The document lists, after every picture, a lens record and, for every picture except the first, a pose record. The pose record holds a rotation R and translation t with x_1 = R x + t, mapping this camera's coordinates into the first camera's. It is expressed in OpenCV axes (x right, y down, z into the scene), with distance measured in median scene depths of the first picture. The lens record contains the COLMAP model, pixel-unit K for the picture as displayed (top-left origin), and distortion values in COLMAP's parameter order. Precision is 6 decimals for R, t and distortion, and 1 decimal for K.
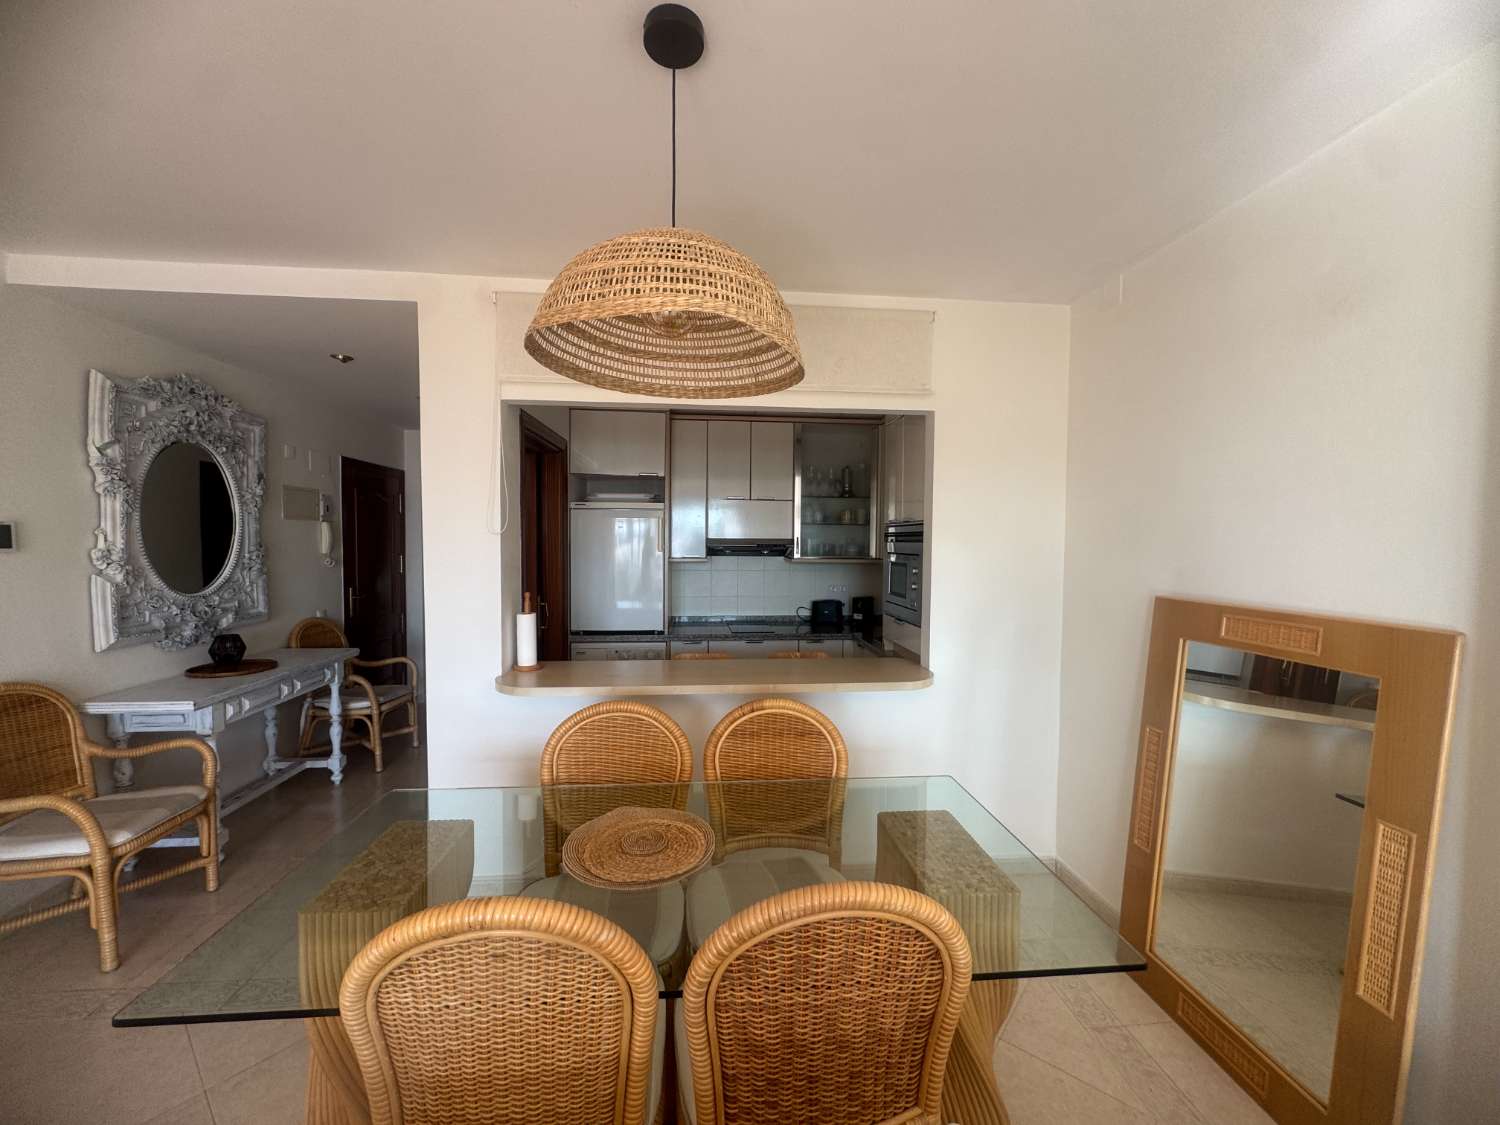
lens RADIAL K [[595.8, 0, 749.2], [0, 595.8, 564.9], [0, 0, 1]] dist [-0.002217, -0.000351]
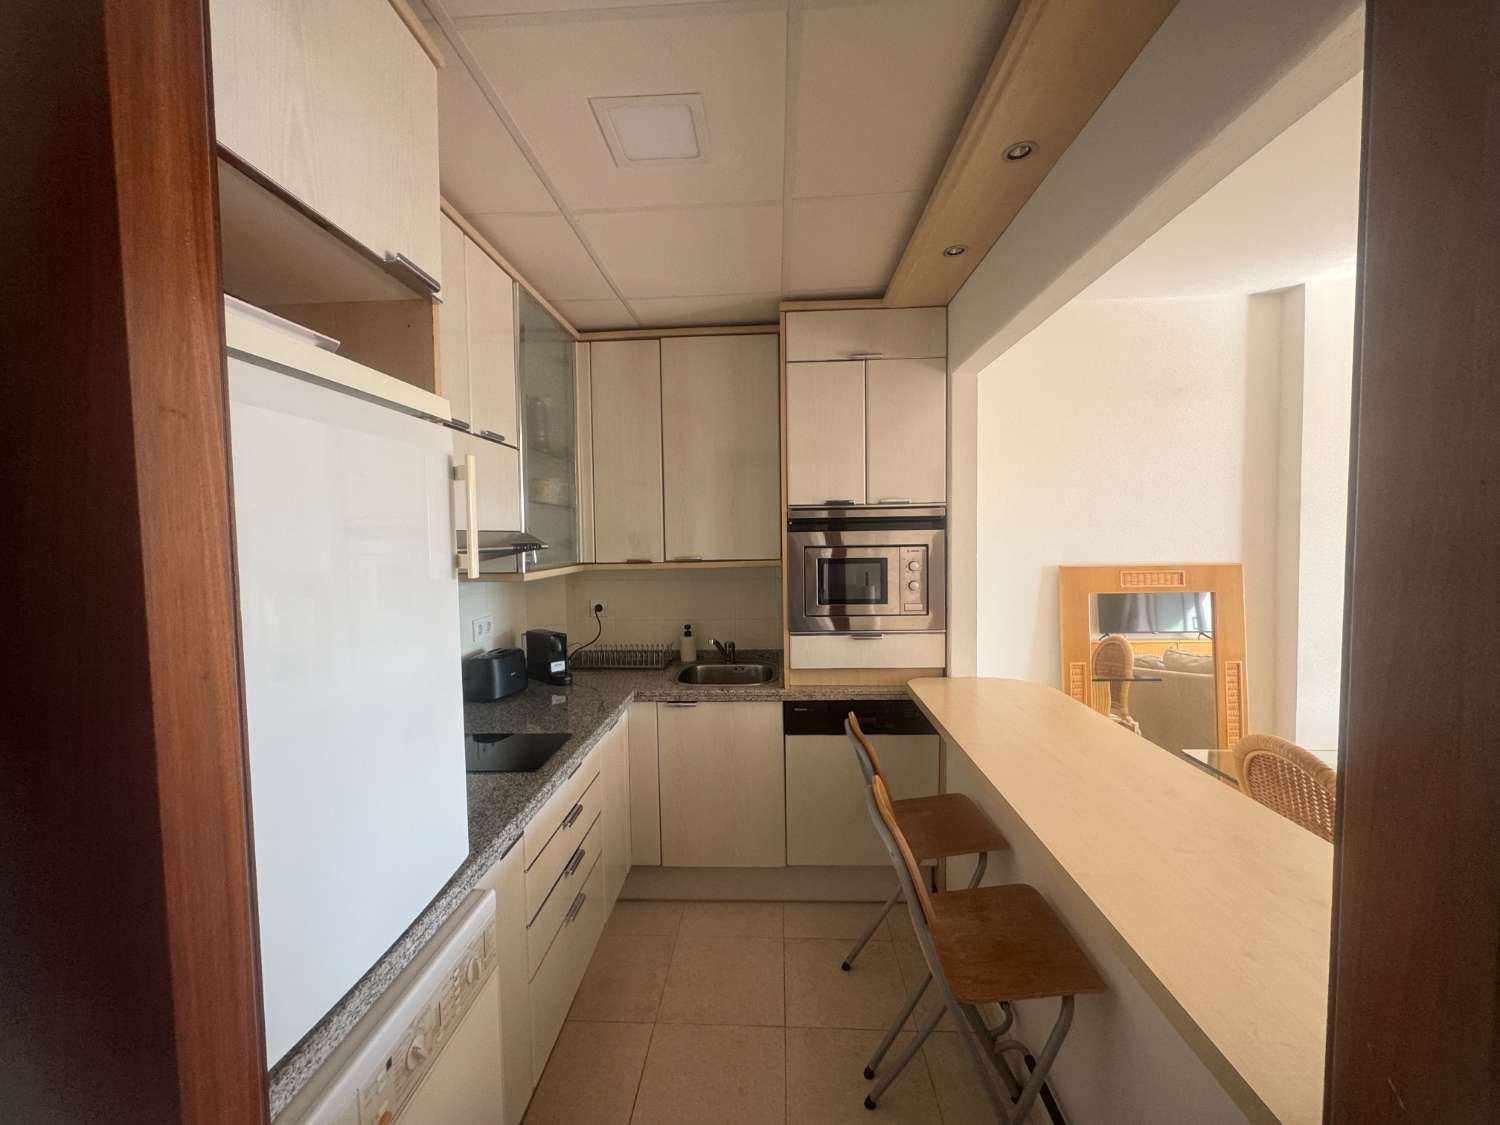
lens RADIAL K [[595.8, 0, 749.2], [0, 595.8, 564.9], [0, 0, 1]] dist [-0.002217, -0.000351]
pose [[0.137048, -0.062673, 0.988580, -0.525203], [0.058646, 0.996759, 0.055061, -0.047749], [-0.988827, 0.050430, 0.140279, 1.093337]]
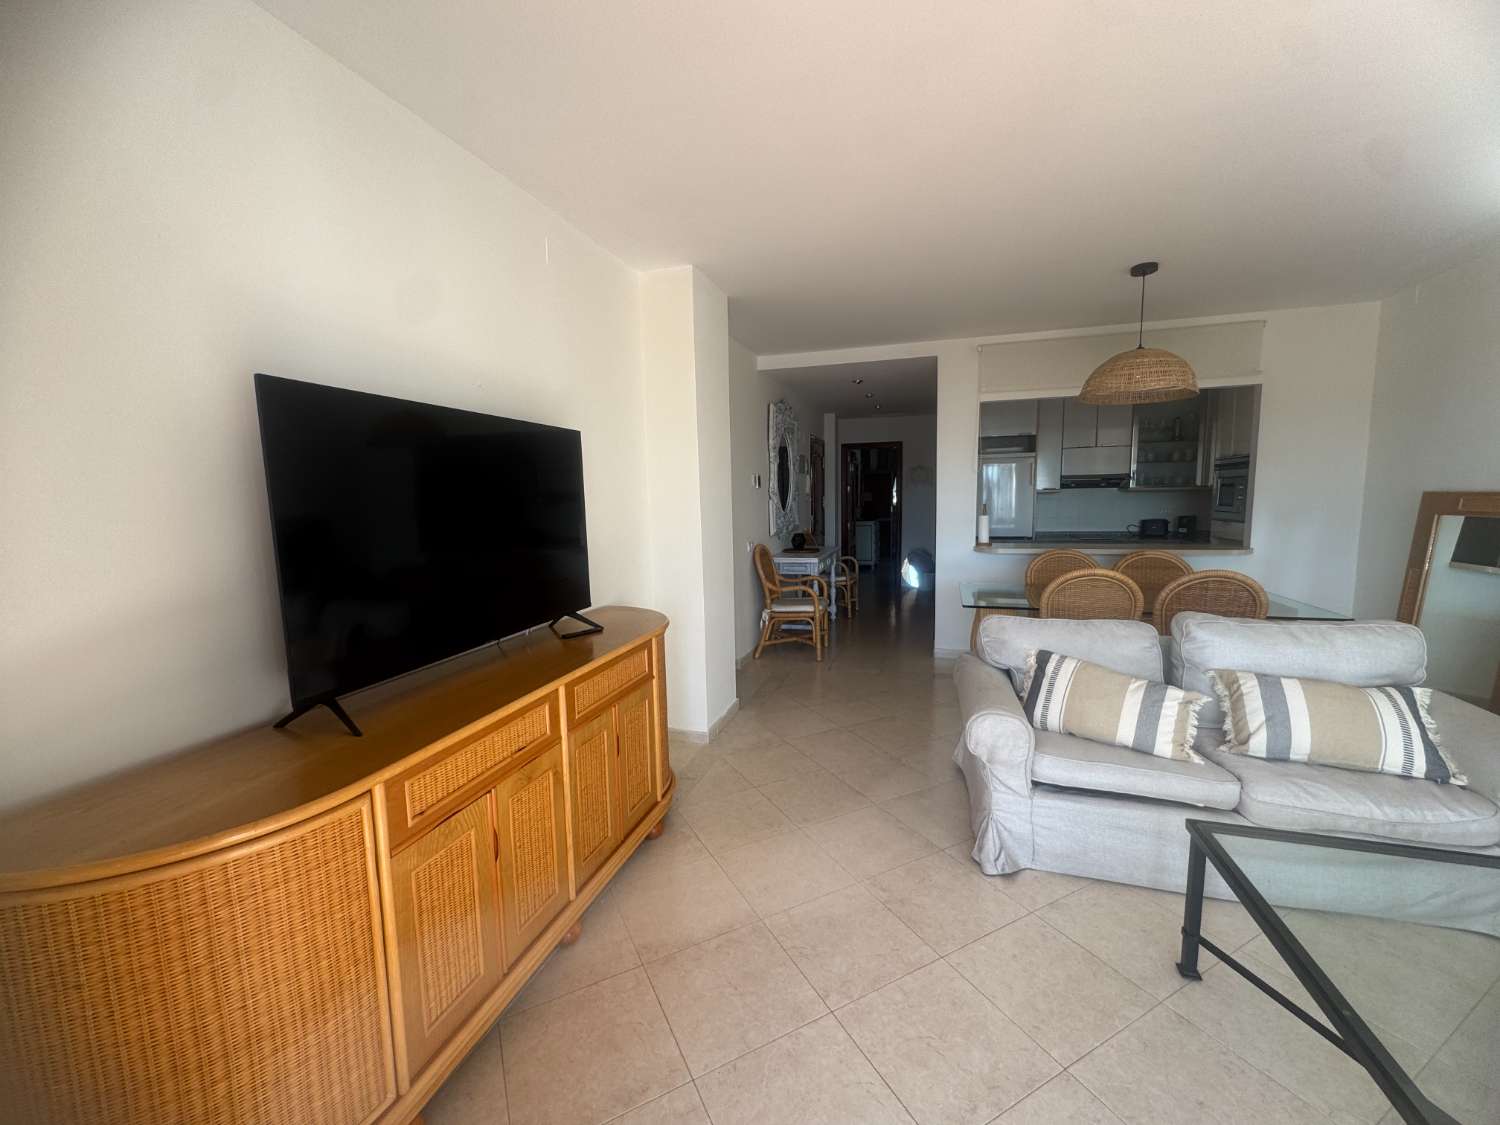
lens RADIAL K [[595.8, 0, 749.2], [0, 595.8, 564.9], [0, 0, 1]] dist [-0.002217, -0.000351]
pose [[0.921098, 0.018071, -0.388911, -0.289762], [0.011569, 0.997211, 0.073735, 0.081237], [0.389159, -0.072417, 0.918320, -0.917520]]
